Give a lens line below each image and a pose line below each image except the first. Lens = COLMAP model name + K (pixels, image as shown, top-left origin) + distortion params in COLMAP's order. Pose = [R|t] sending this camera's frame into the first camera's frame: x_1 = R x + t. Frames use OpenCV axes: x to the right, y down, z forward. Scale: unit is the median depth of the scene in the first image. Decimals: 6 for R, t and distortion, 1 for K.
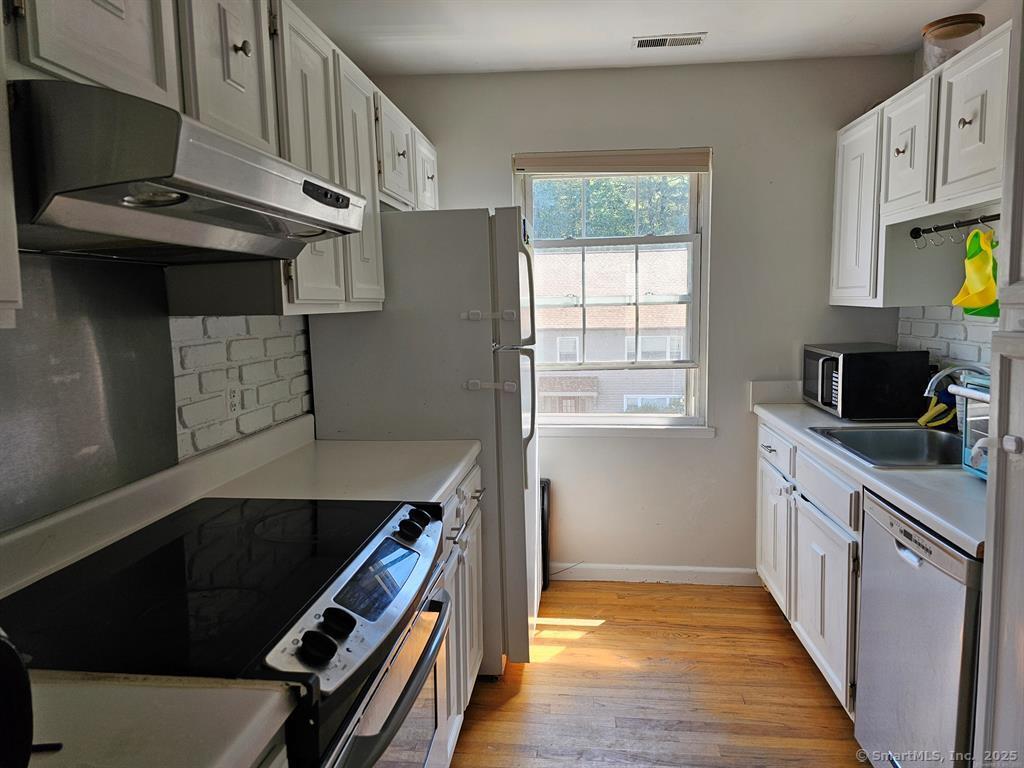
lens RADIAL K [[690.8, 0, 513.2], [0, 690.8, 381.9], [0, 0, 1]] dist [0.060975, -0.042818]
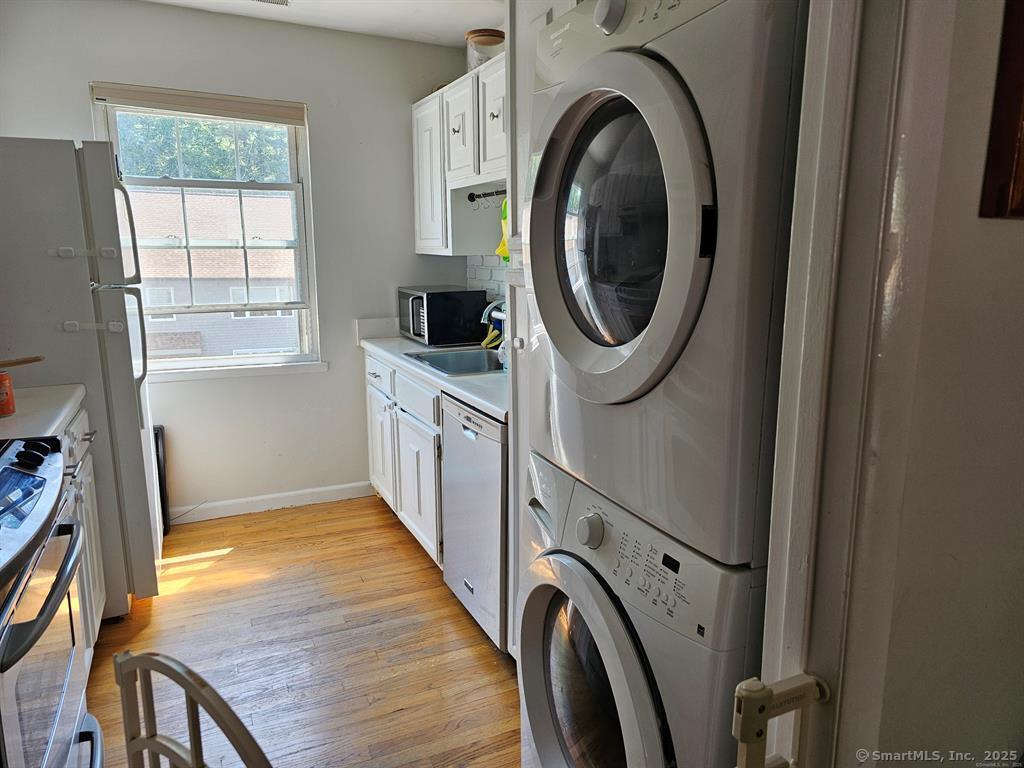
lens RADIAL K [[690.8, 0, 520.4], [0, 690.8, 373.8], [0, 0, 1]] dist [0.060975, -0.042818]
pose [[0.850125, -0.072883, 0.521513, -0.038059], [0.042819, 0.996663, 0.069488, 0.026991], [-0.524837, -0.036743, 0.850409, -0.144962]]
